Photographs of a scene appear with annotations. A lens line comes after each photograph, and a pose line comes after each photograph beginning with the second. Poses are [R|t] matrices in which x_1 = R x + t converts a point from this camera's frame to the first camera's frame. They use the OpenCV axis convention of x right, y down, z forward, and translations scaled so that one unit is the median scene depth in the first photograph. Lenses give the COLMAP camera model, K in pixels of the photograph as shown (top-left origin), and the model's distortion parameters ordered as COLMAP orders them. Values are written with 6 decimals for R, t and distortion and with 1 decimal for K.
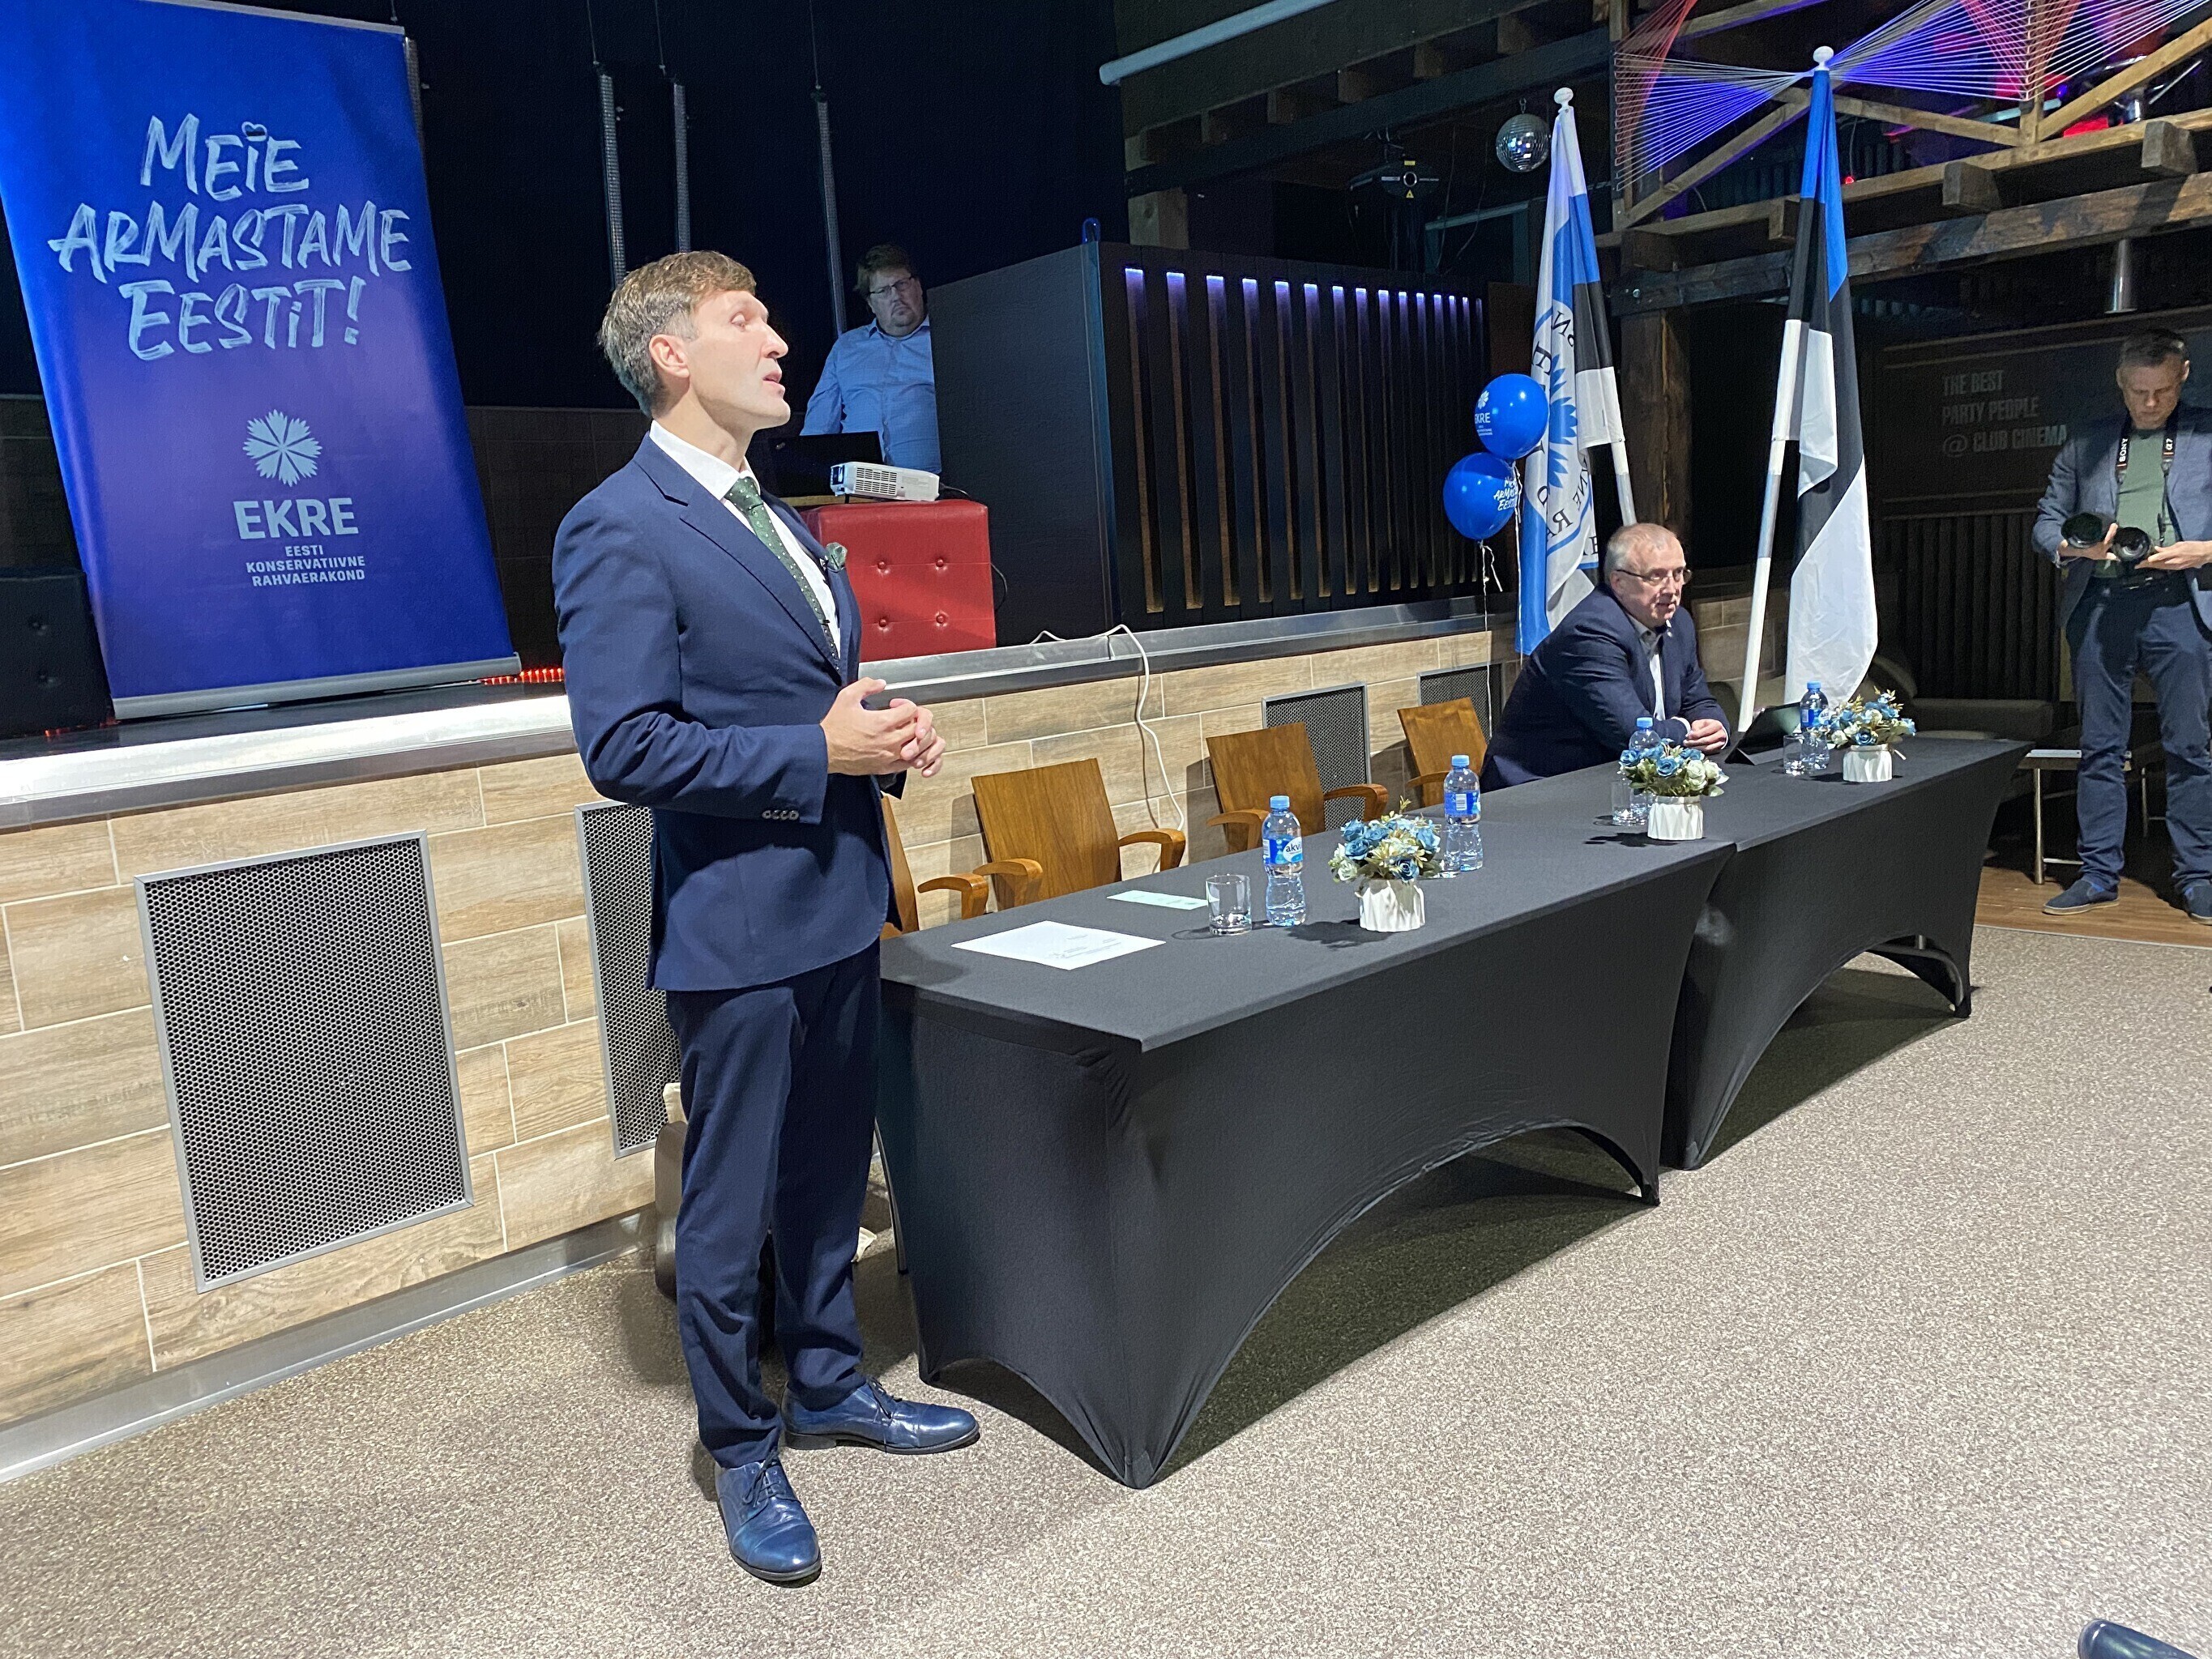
lens RADIAL K [[1691.4, 0, 1120.4], [0, 1691.4, 835.5], [0, 0, 1]] dist [0.022582, -0.015179]
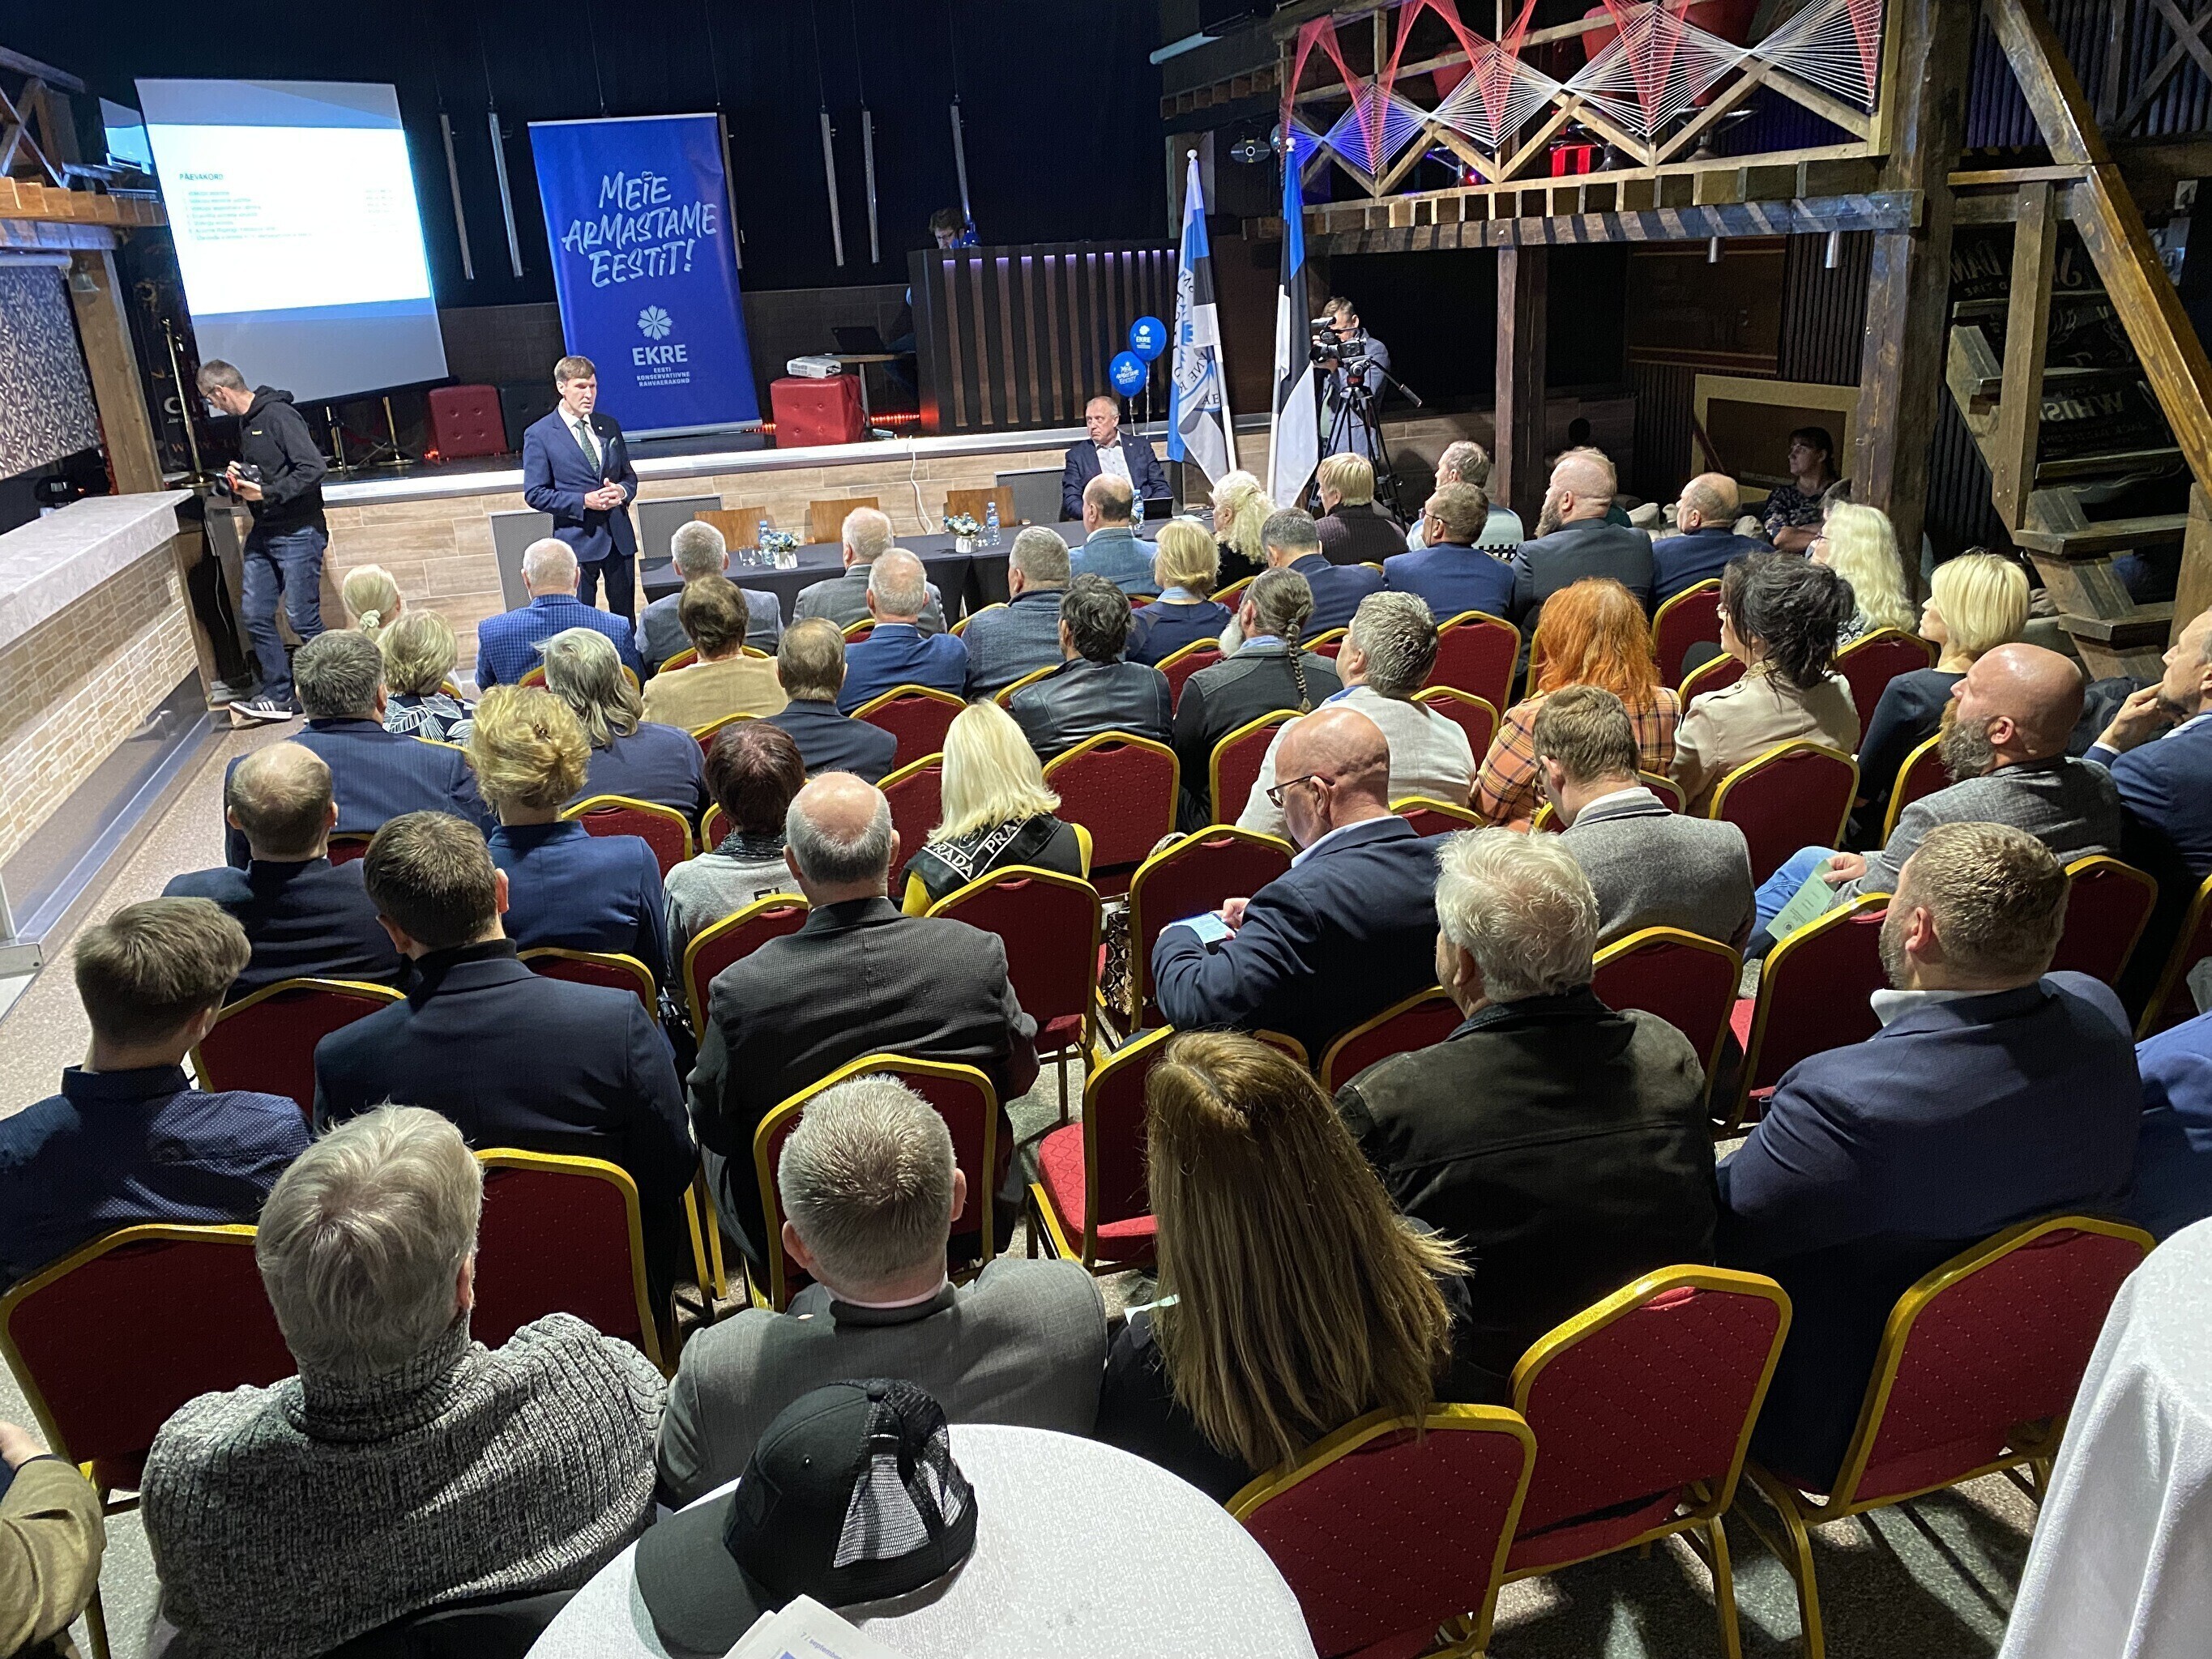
lens RADIAL K [[1691.4, 0, 1159.6], [0, 1691.4, 805.9], [0, 0, 1]] dist [0.022582, -0.015179]
pose [[0.903588, 0.153334, -0.400022, 1.119791], [-0.079551, 0.977567, 0.195023, -0.095000], [0.420952, -0.144398, 0.895516, -0.831877]]
